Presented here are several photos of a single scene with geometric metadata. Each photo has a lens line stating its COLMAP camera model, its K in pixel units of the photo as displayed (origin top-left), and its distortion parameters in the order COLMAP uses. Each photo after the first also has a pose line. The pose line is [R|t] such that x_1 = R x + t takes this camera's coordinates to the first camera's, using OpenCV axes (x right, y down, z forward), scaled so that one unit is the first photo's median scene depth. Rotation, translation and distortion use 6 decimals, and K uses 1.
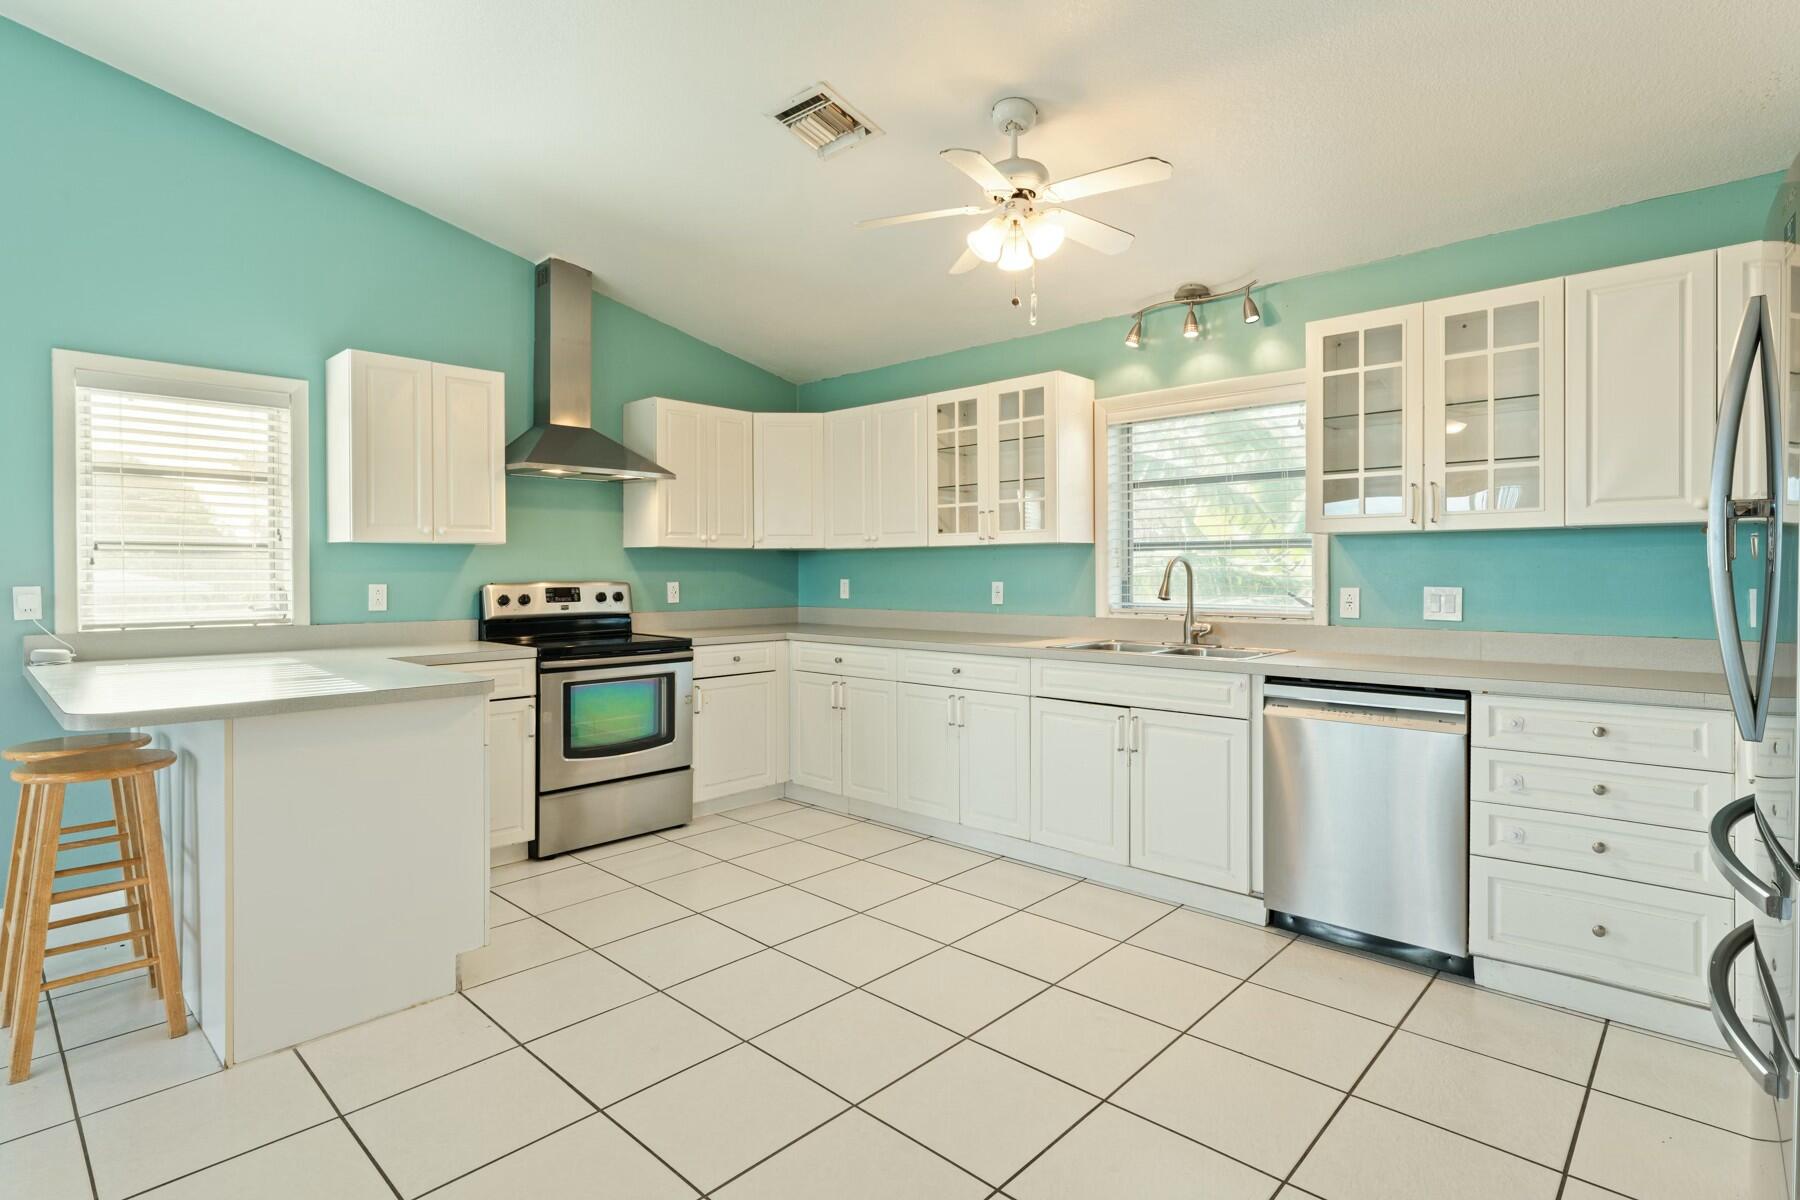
lens RADIAL K [[899.8, 0, 918.1], [0, 899.8, 577.7], [0, 0, 1]] dist [-0.005843, 0.002103]
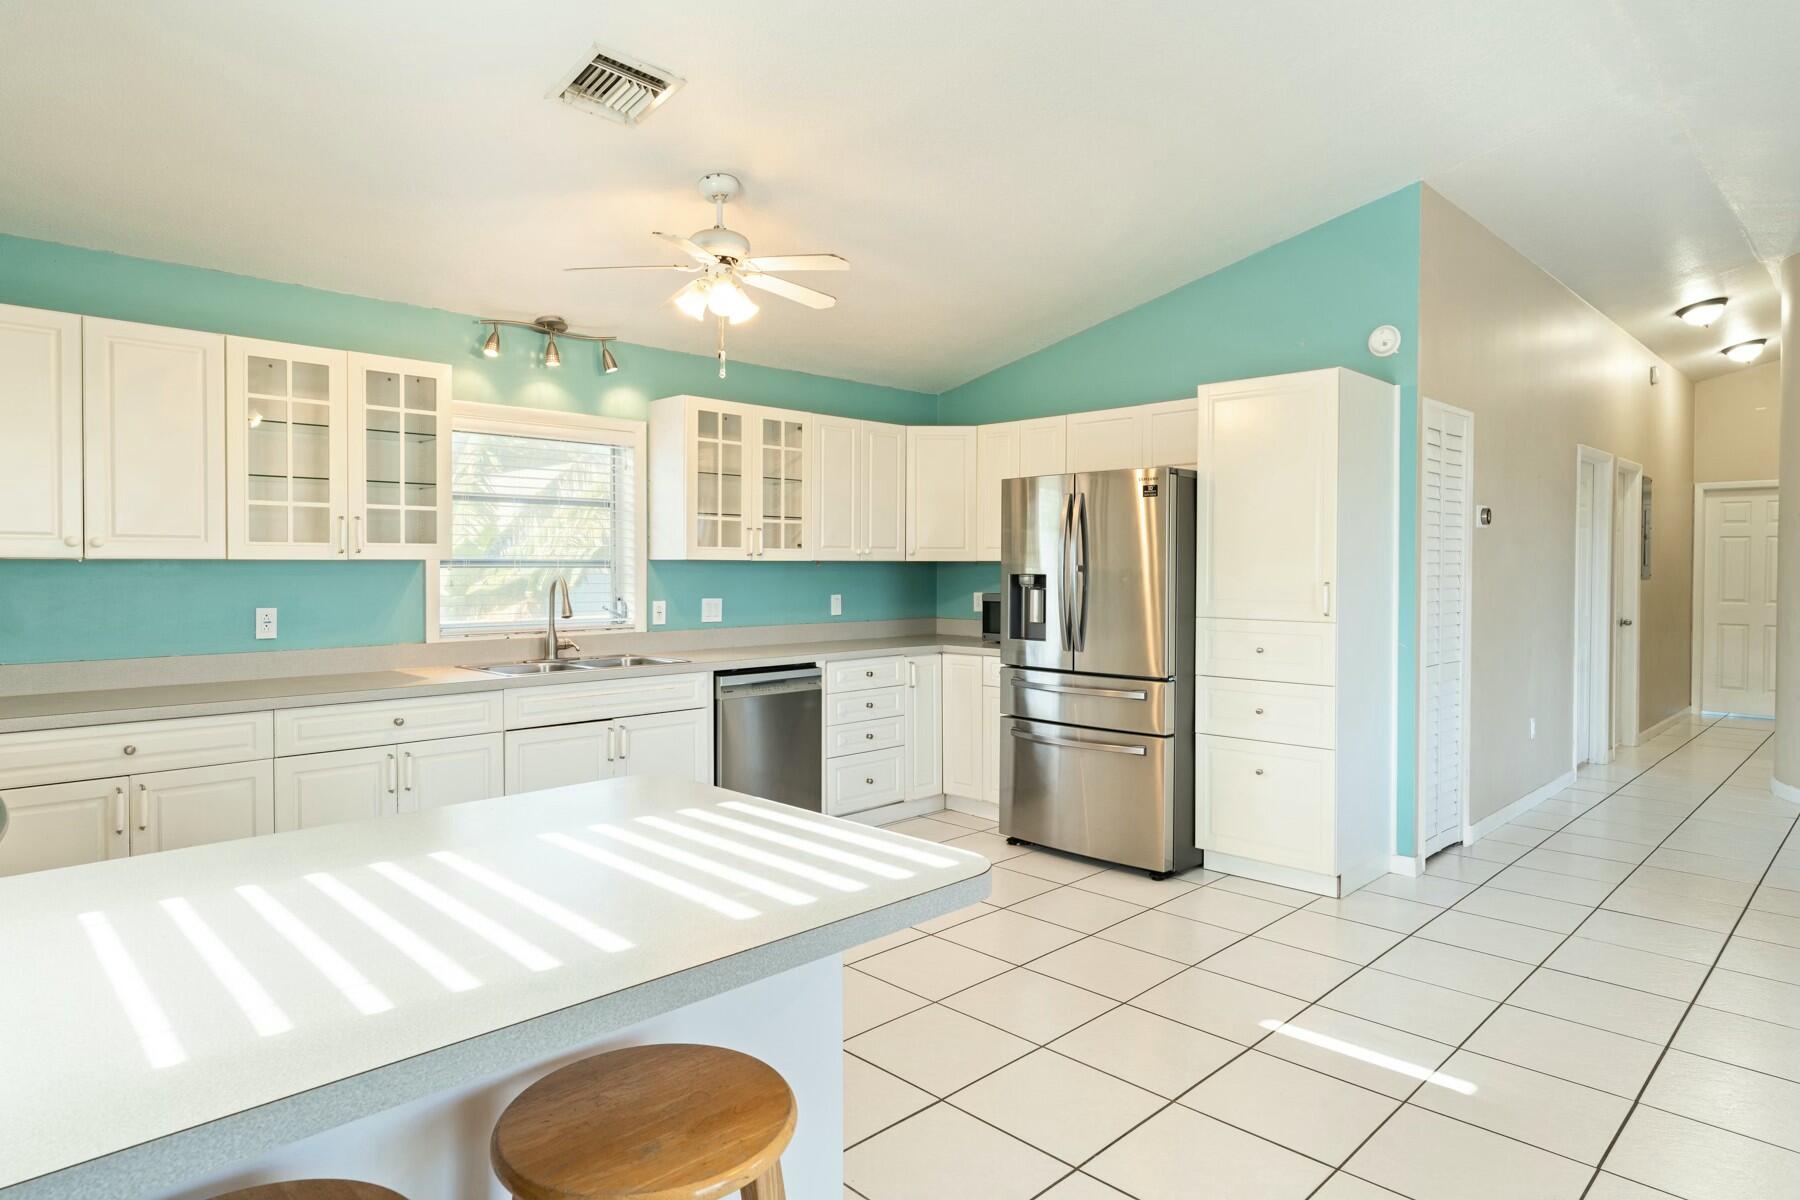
lens RADIAL K [[1012.4, 0, 896.7], [0, 1012.4, 589.7], [0, 0, 1]] dist [0.006591, 0.003059]
pose [[0.050787, -0.014628, 0.998602, -0.854488], [0.011291, 0.999837, 0.014072, -0.019781], [-0.998646, 0.010561, 0.050944, 0.540071]]
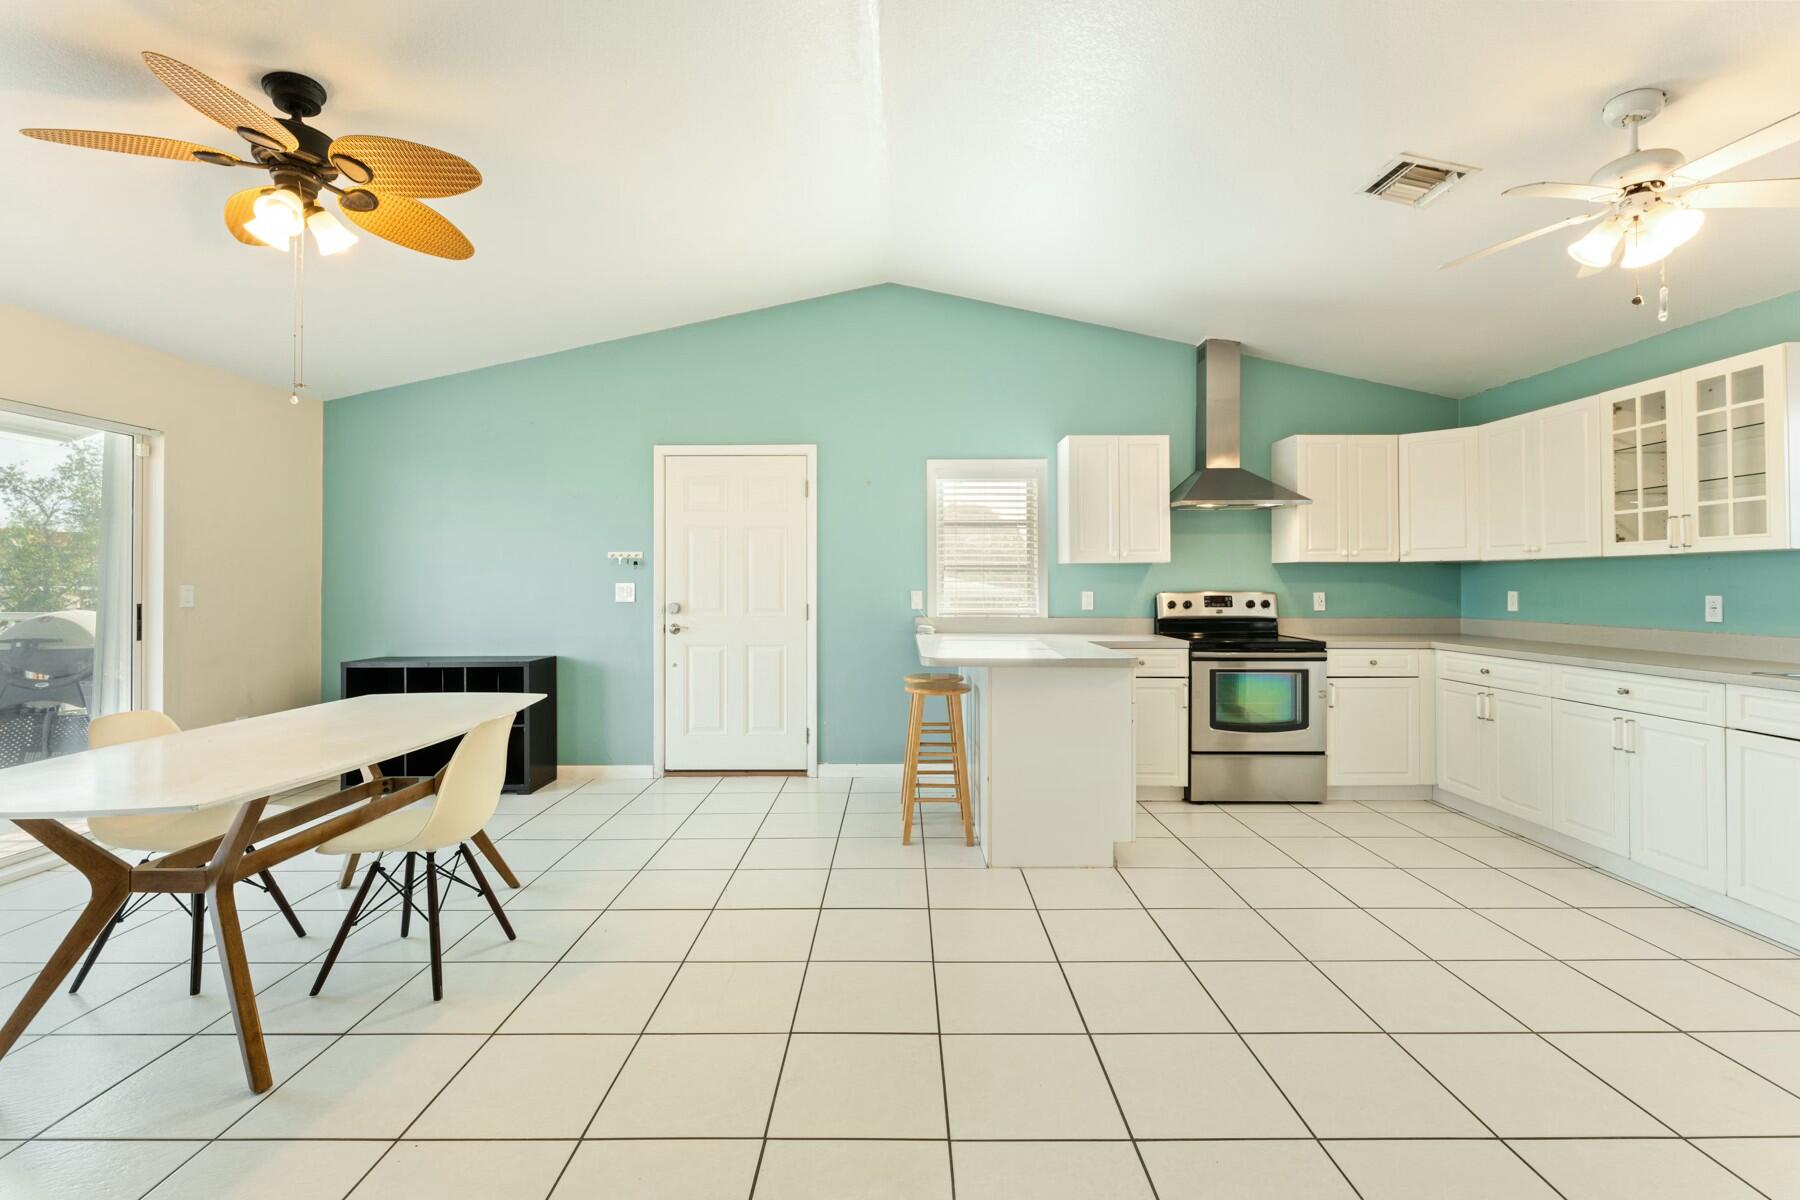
lens RADIAL K [[811.7, 0, 898.8], [0, 811.7, 581.6], [0, 0, 1]] dist [0.003062, -0.000266]
pose [[0.677481, -0.000070, -0.735540, 0.160141], [-0.006870, 0.999956, -0.006423, 0.001721], [0.735508, 0.009405, 0.677451, -0.118985]]
